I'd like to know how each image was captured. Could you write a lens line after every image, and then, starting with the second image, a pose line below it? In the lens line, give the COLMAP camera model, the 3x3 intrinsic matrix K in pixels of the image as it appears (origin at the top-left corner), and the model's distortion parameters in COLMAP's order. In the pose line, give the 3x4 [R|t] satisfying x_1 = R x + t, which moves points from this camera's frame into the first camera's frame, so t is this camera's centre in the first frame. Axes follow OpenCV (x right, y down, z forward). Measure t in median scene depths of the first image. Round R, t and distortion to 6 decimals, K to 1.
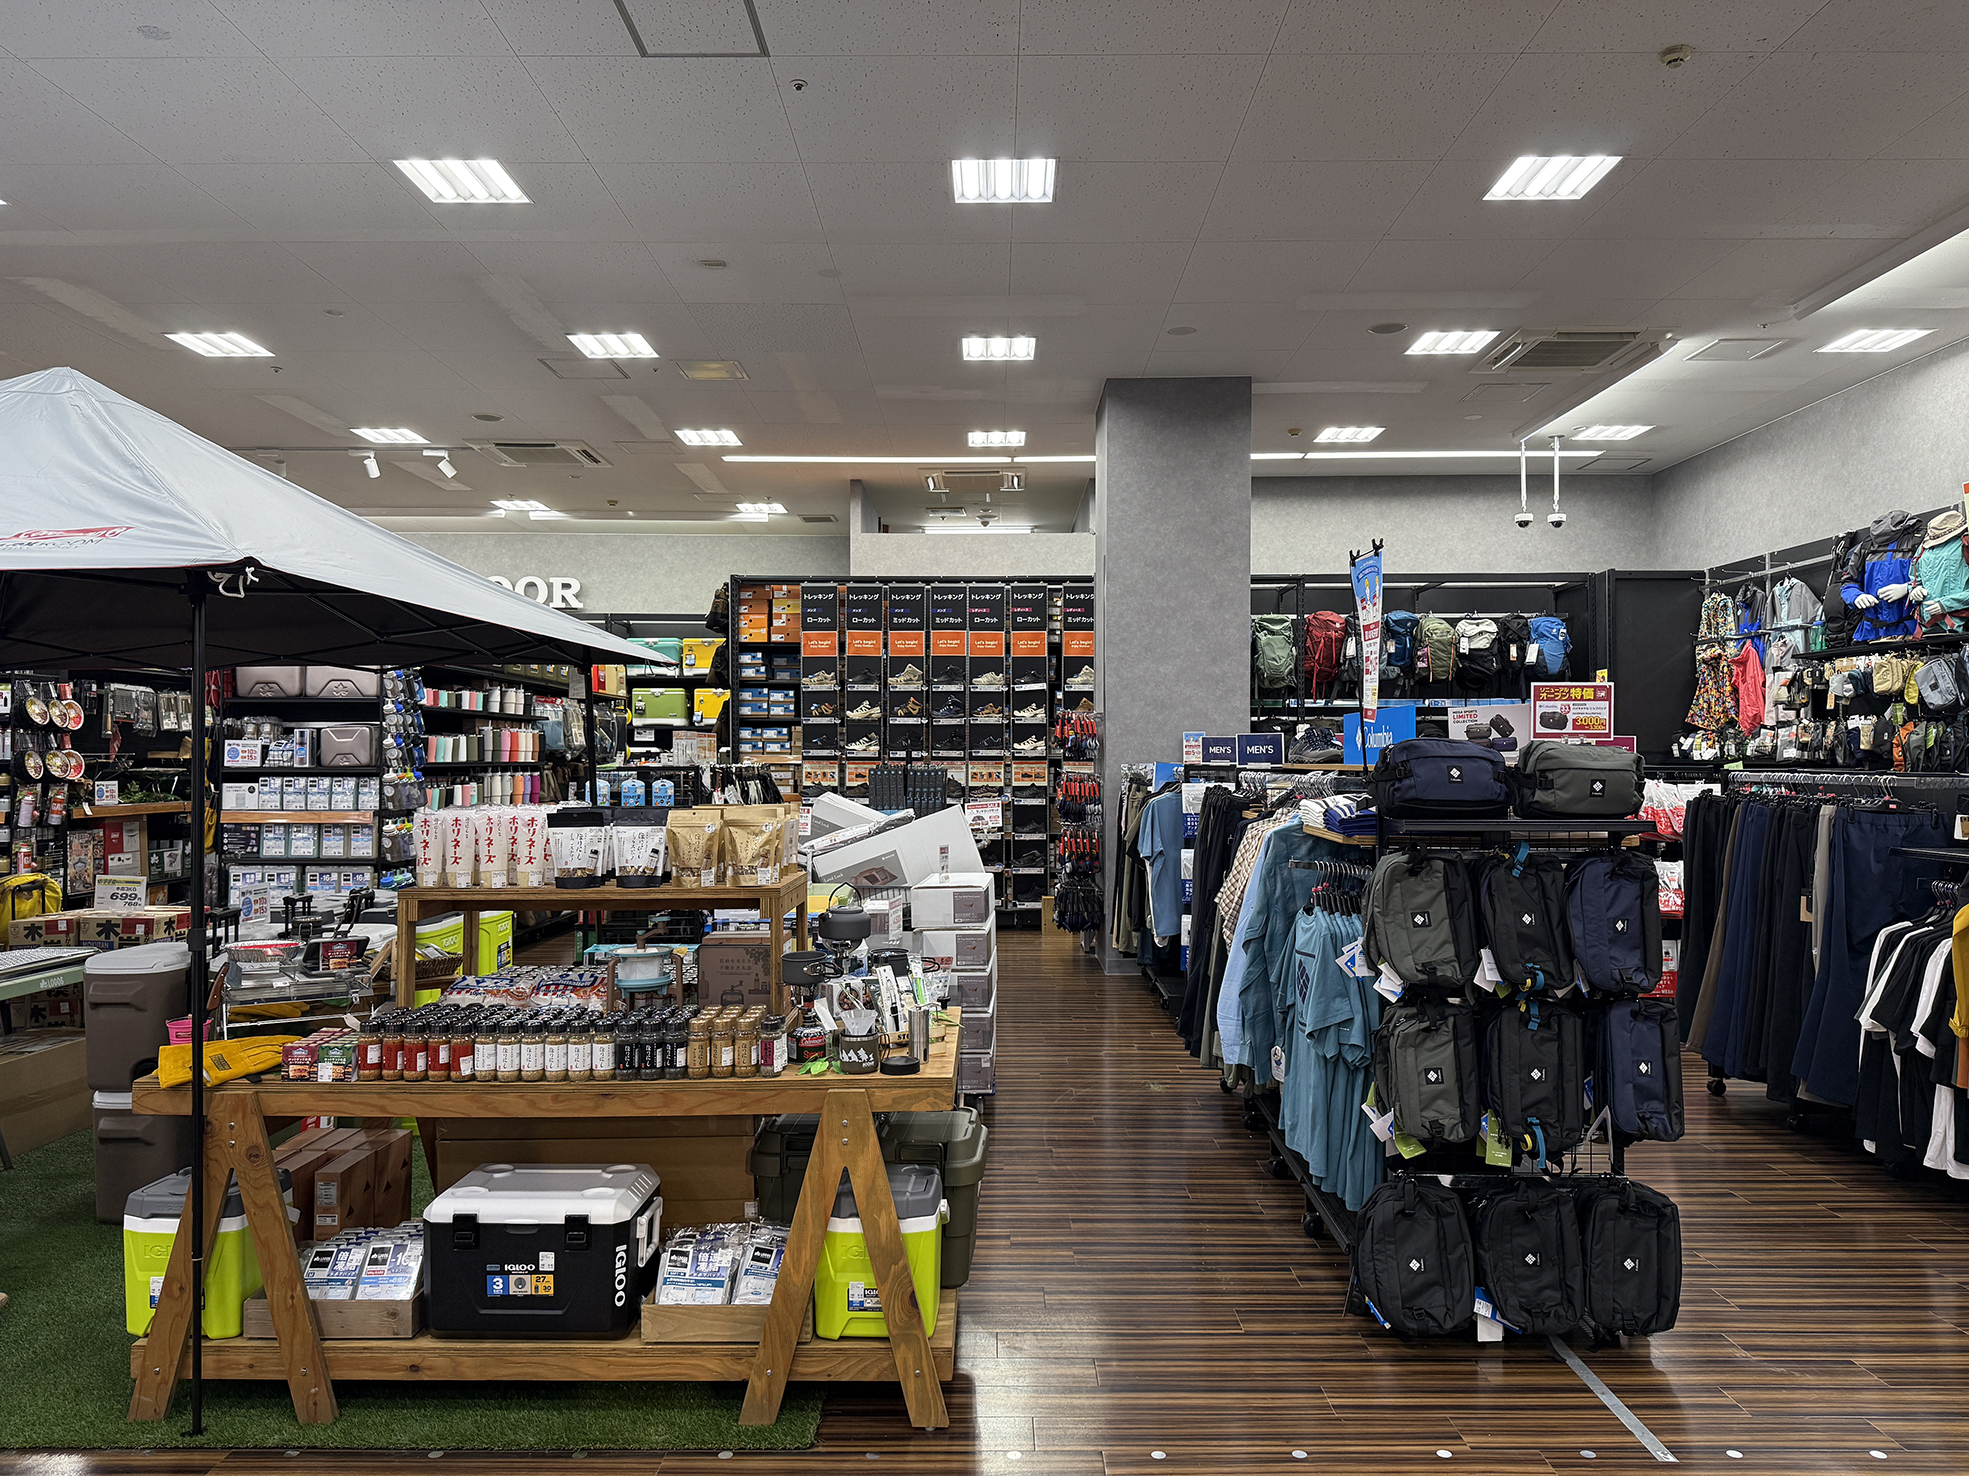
lens RADIAL K [[1391.6, 0, 982.7], [0, 1391.6, 738.0], [0, 0, 1]] dist [-0.001502, -0.003689]
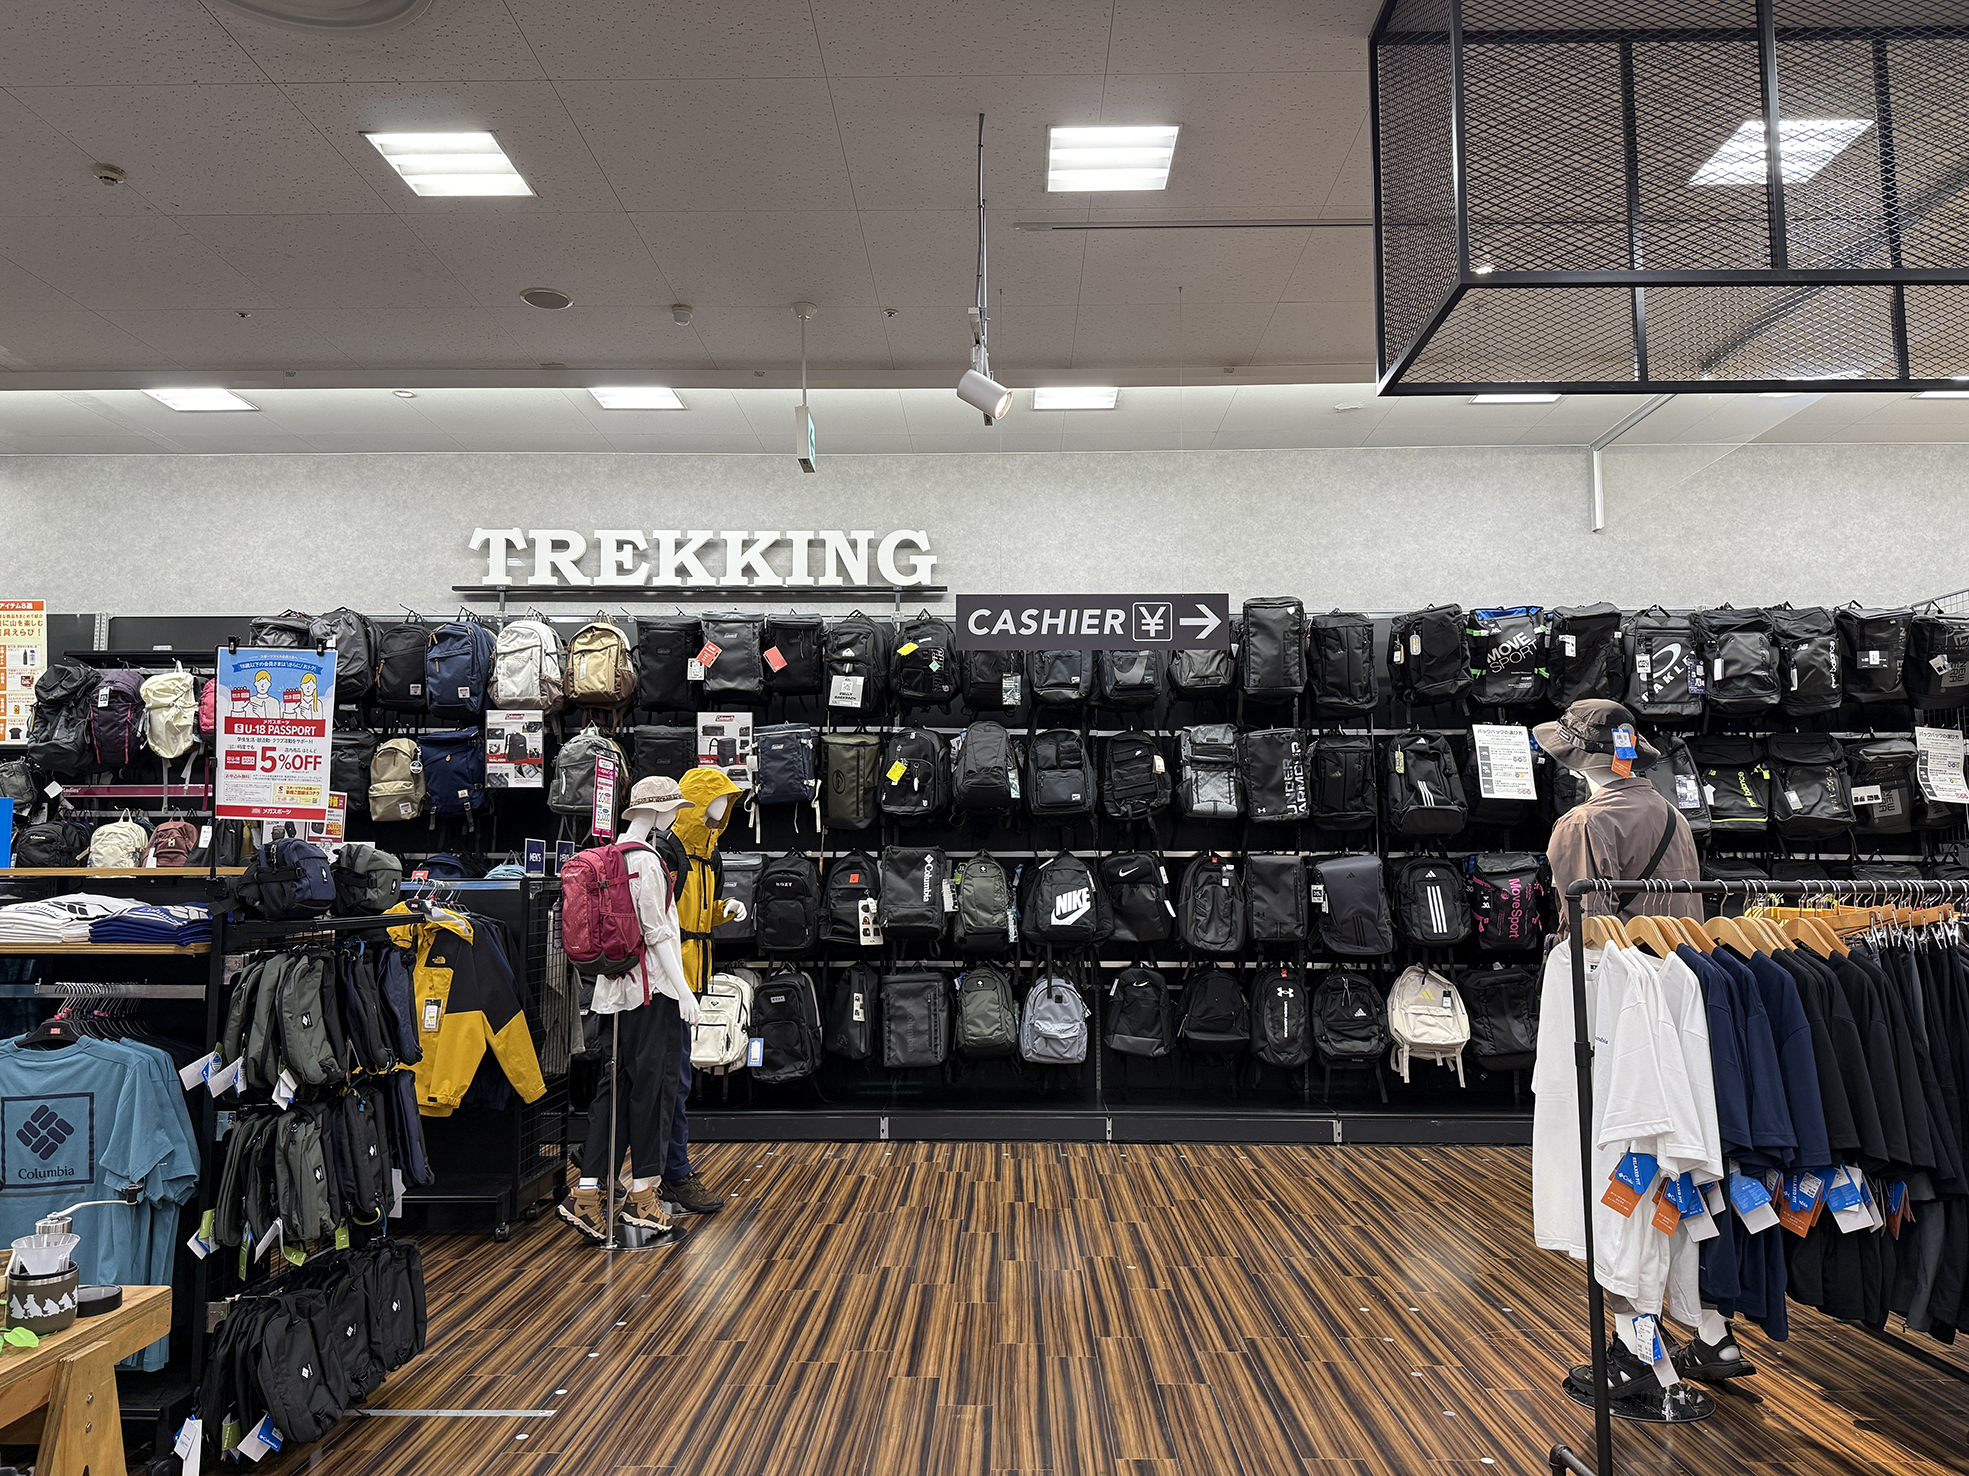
lens RADIAL K [[1391.6, 0, 981.9], [0, 1391.6, 736.9], [0, 0, 1]] dist [-0.001502, -0.003689]
pose [[0.013877, 0.095311, 0.995351, -0.752124], [-0.011060, 0.995400, -0.095161, 0.018511], [-0.999843, -0.009688, 0.014867, 0.540021]]
